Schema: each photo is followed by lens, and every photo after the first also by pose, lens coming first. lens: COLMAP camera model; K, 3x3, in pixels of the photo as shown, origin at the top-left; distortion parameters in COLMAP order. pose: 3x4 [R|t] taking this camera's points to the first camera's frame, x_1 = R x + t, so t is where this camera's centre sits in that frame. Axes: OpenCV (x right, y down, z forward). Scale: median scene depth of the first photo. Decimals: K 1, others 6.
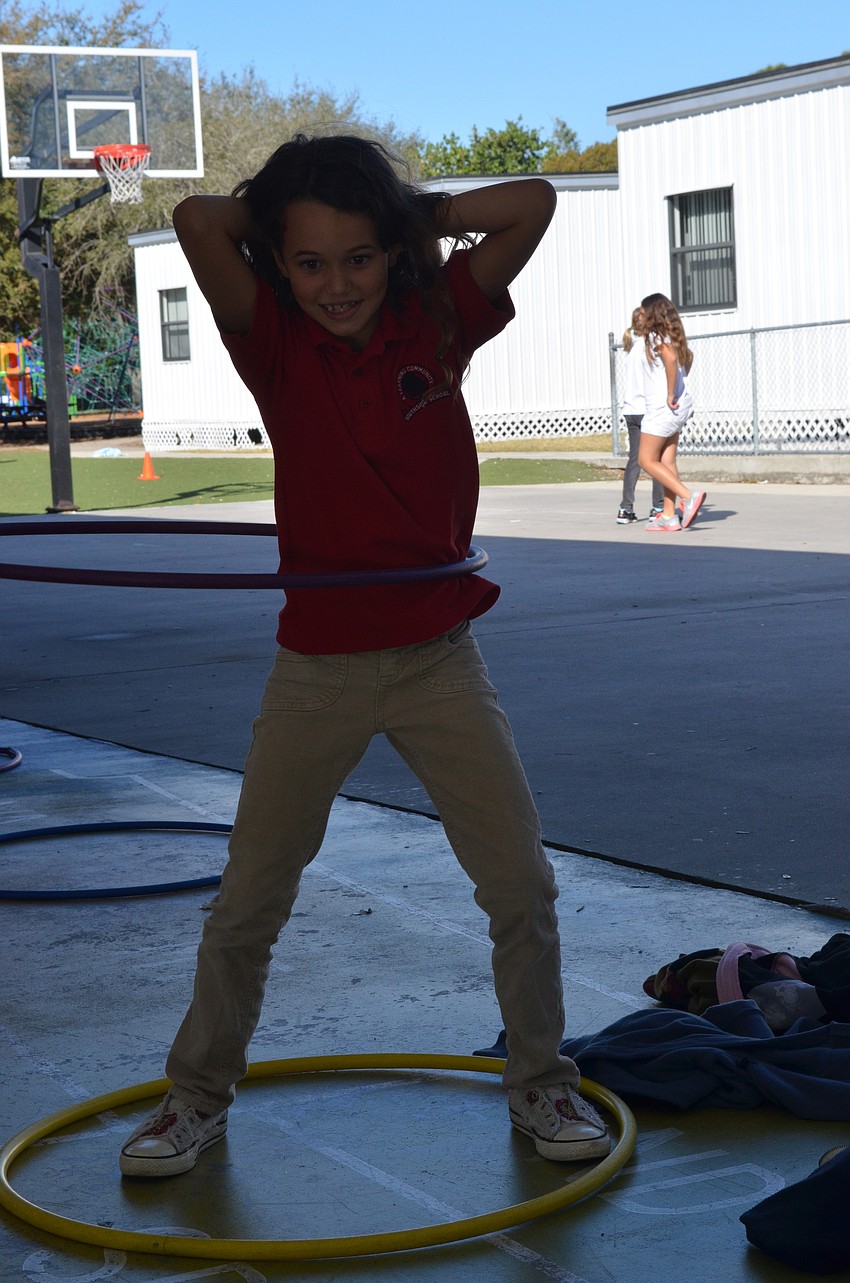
lens RADIAL K [[2748.8, 0, 425.0], [0, 2748.8, 641.5], [0, 0, 1]] dist [0.068598, 0.401207]
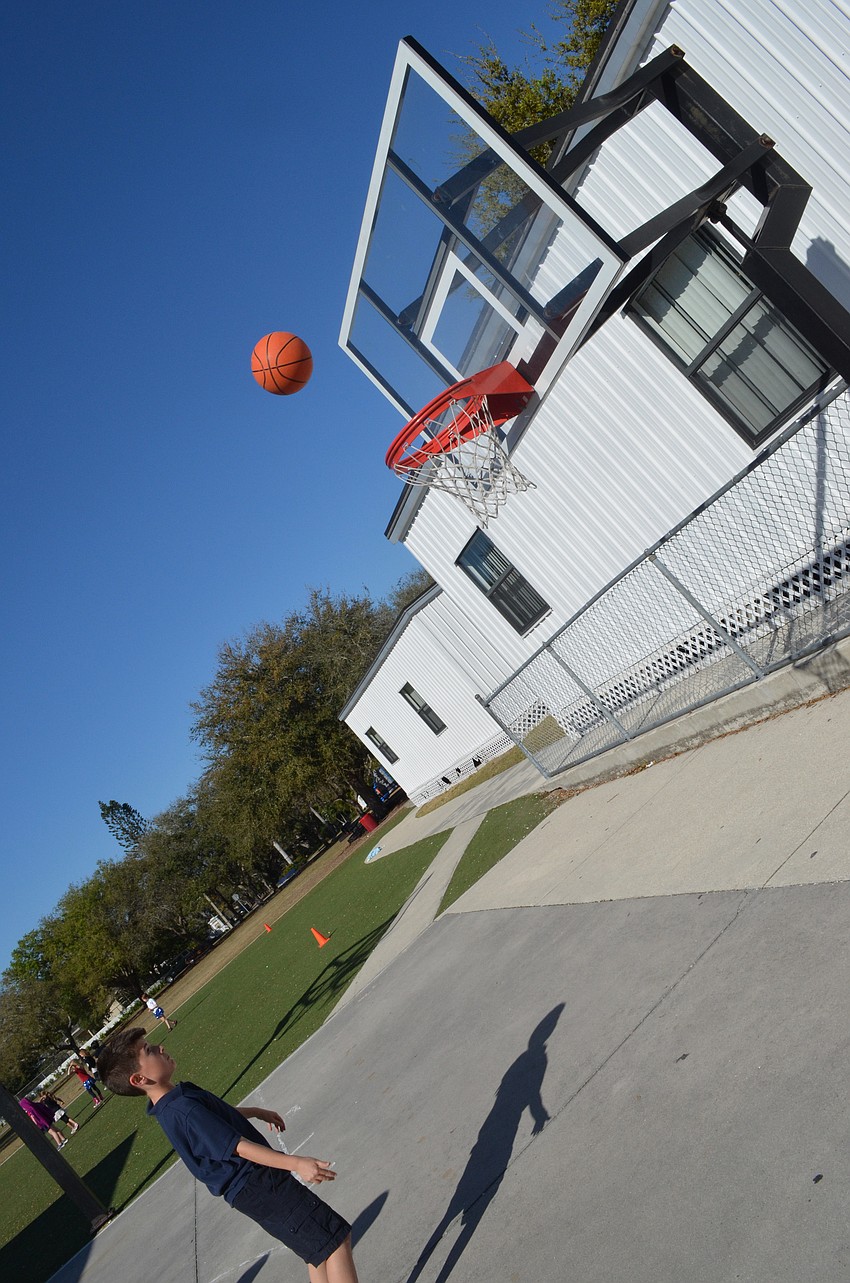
lens RADIAL K [[1047.6, 0, 428.7], [0, 1047.6, 620.8], [0, 0, 1]] dist [-0.082032, 0.005860]
pose [[0.759309, -0.628288, -0.169425, 0.149751], [0.605986, 0.777589, -0.167740, -0.078858], [0.237132, 0.024697, 0.971163, 0.602069]]
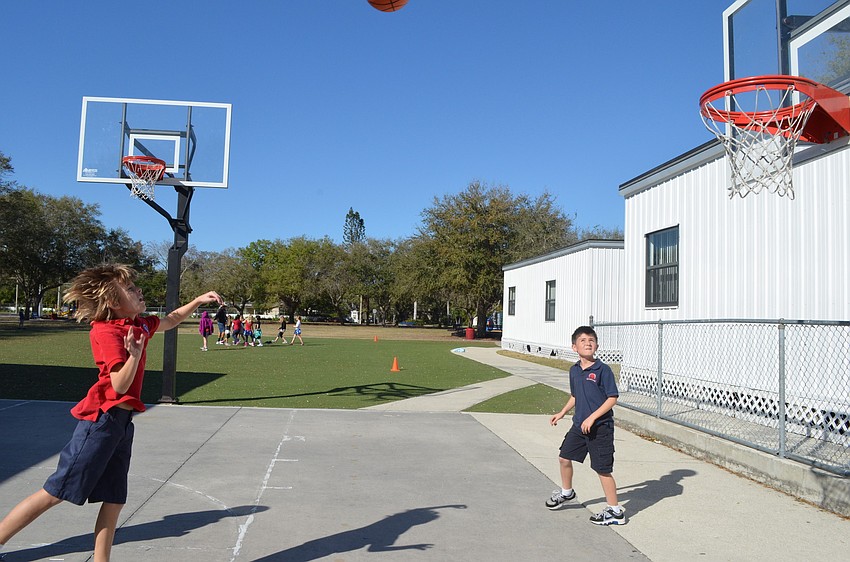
lens RADIAL K [[694.0, 0, 425.0], [0, 694.0, 281.0], [0, 0, 1]] dist [-0.082032, 0.005860]
pose [[0.918517, 0.051259, -0.392045, 0.137328], [-0.106906, 0.986824, -0.121444, -0.077488], [0.380655, 0.153460, 0.911895, 0.632934]]
